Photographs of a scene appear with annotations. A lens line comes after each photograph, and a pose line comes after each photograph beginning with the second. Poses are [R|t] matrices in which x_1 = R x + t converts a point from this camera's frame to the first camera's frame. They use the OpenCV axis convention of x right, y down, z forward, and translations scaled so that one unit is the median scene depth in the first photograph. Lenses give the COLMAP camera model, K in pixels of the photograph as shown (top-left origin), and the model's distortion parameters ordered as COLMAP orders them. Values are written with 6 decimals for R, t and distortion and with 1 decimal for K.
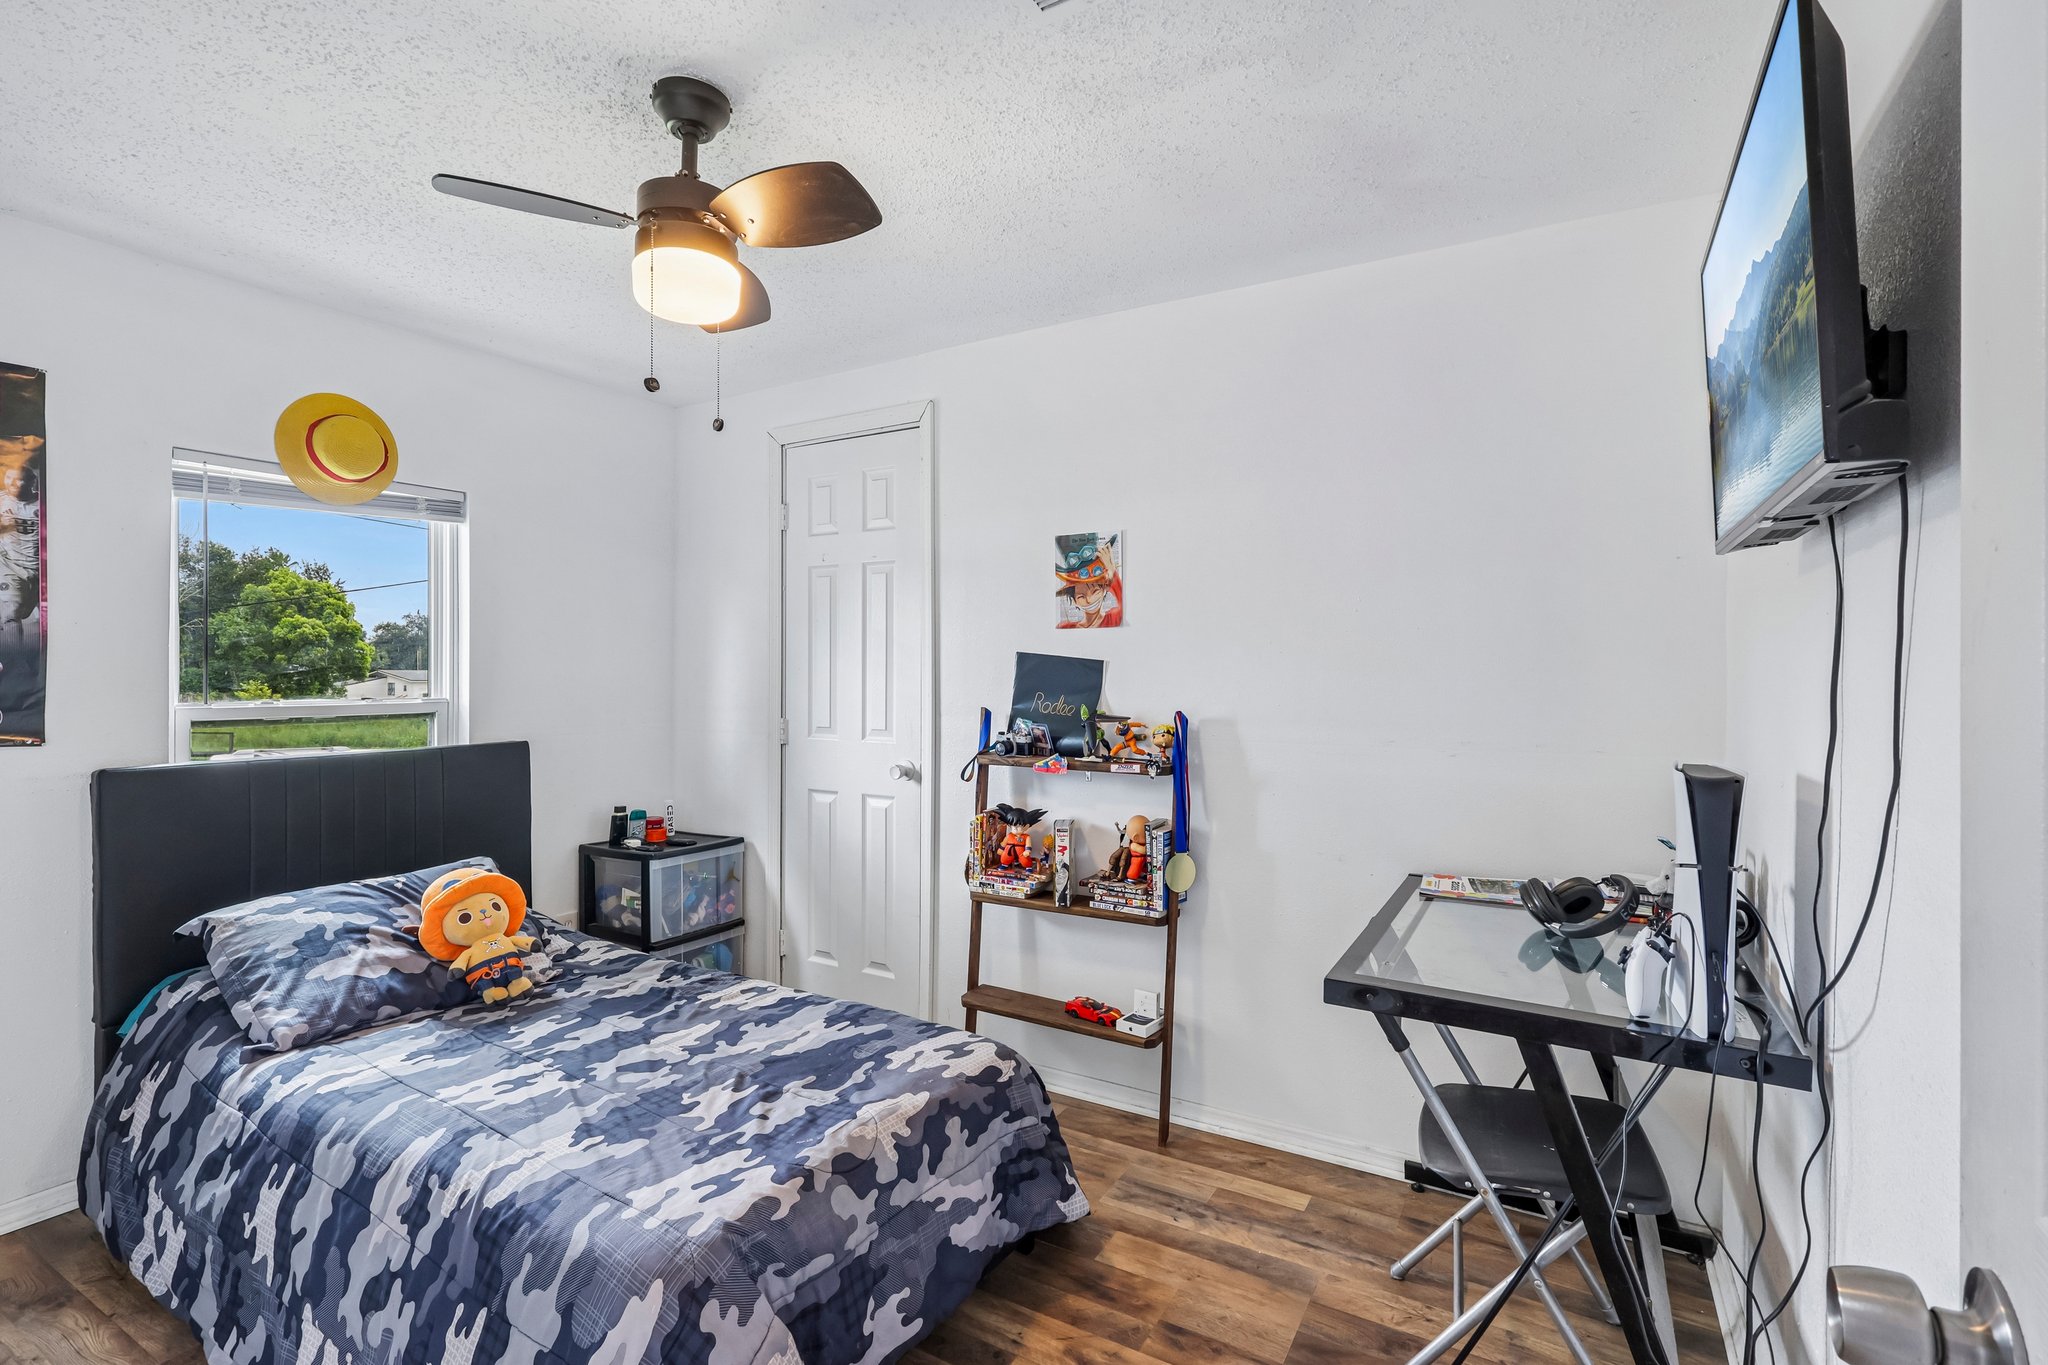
lens RADIAL K [[955.8, 0, 1014.0], [0, 955.8, 681.6], [0, 0, 1]] dist [-0.001750, 0.000174]
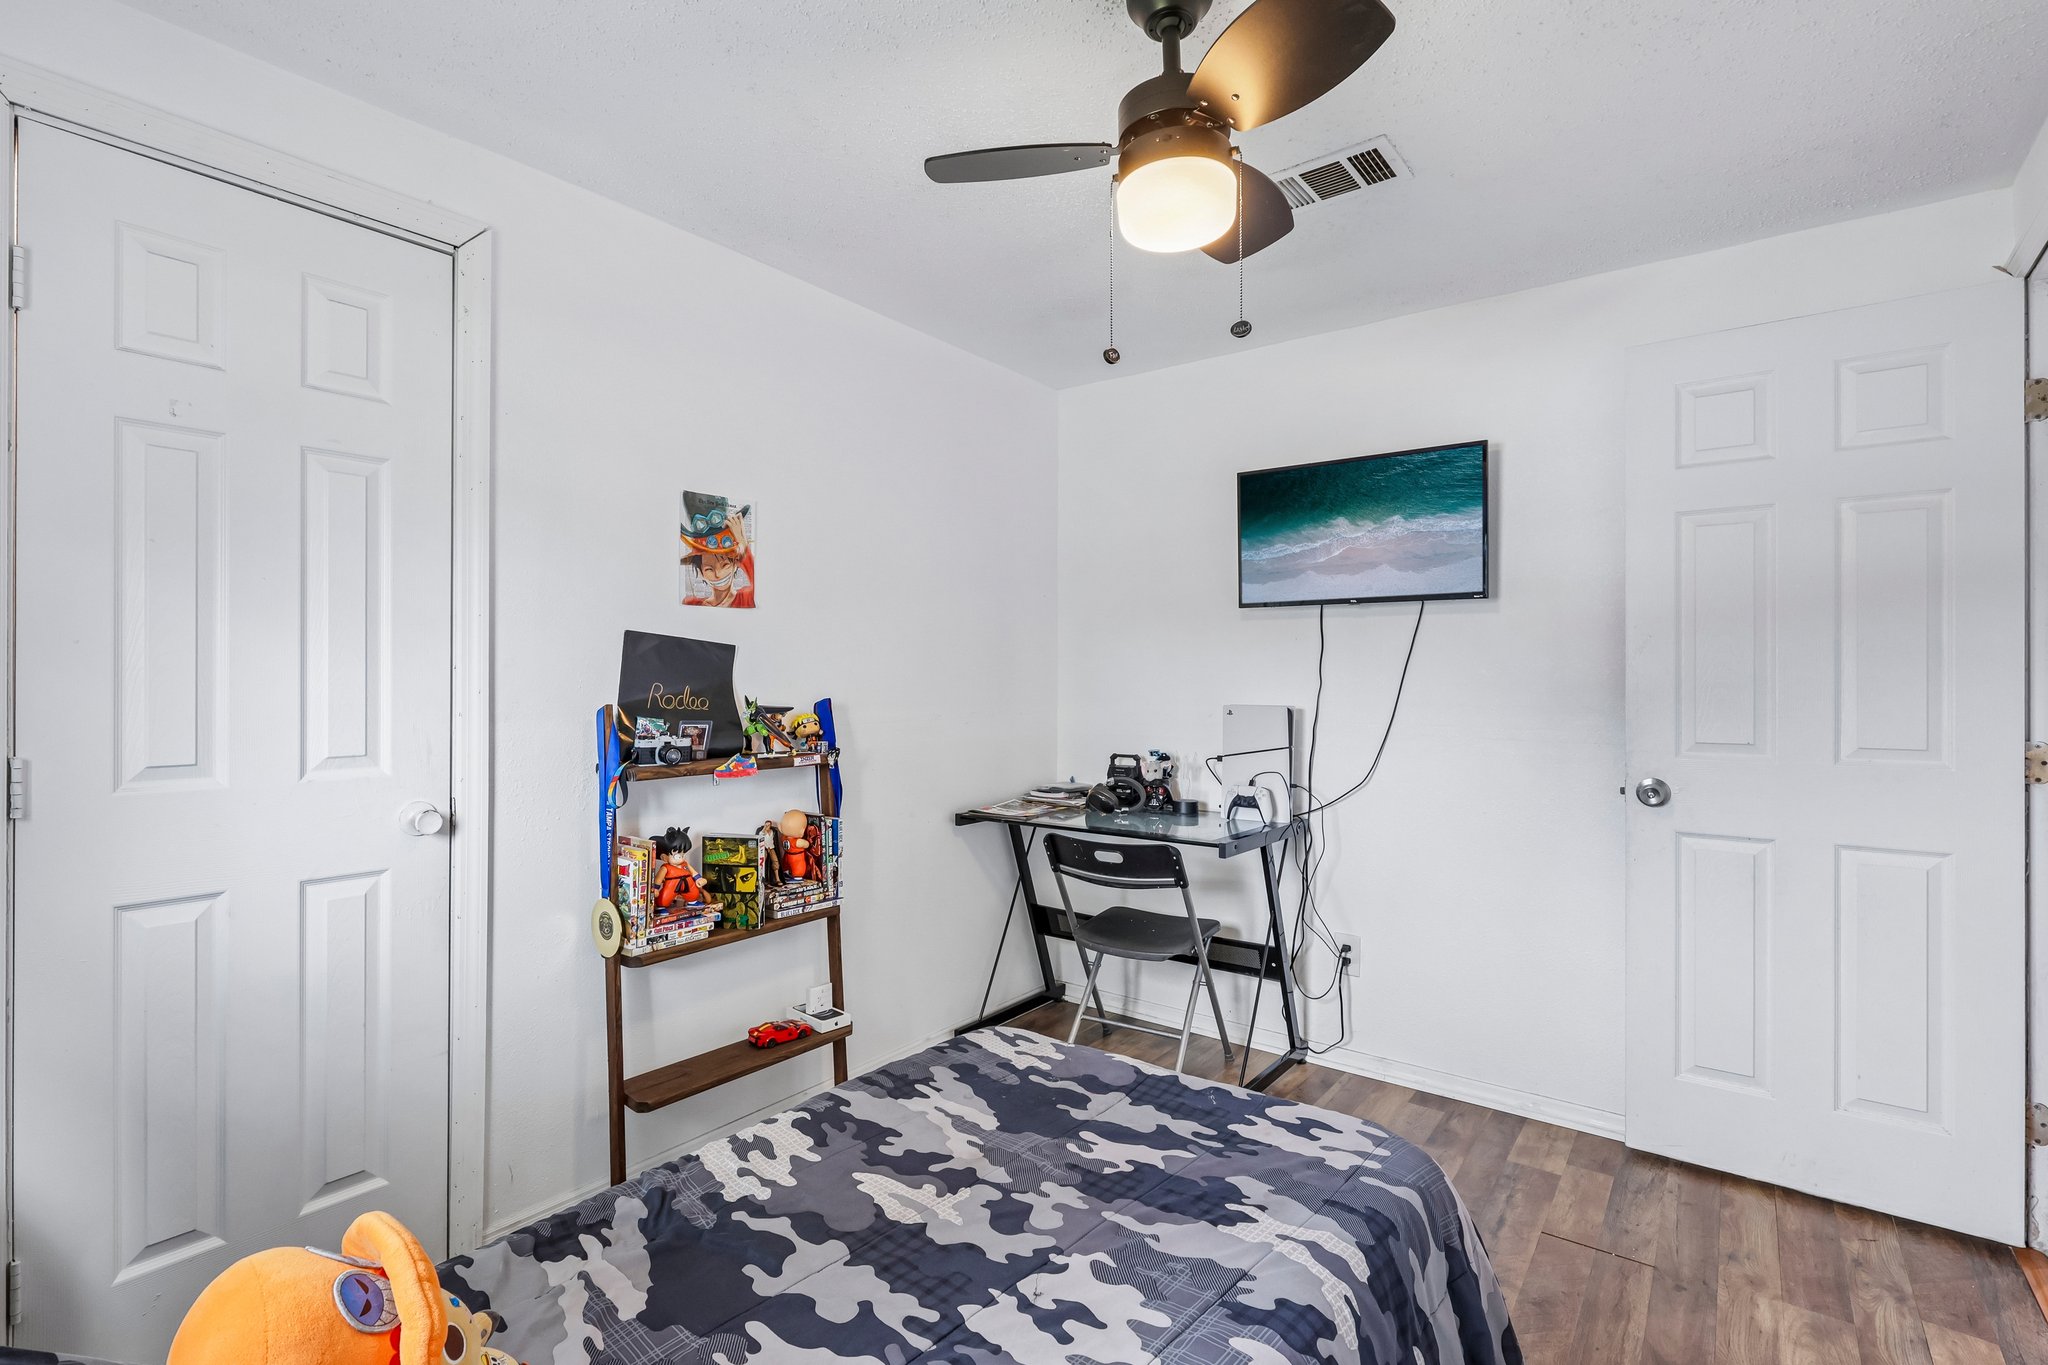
lens RADIAL K [[955.8, 0, 1022.0], [0, 955.8, 678.8], [0, 0, 1]] dist [-0.001750, 0.000174]
pose [[0.117345, -0.006611, 0.993069, -0.755084], [0.008664, 0.999947, 0.005633, 0.006508], [-0.993053, 0.007943, 0.117396, 0.637103]]
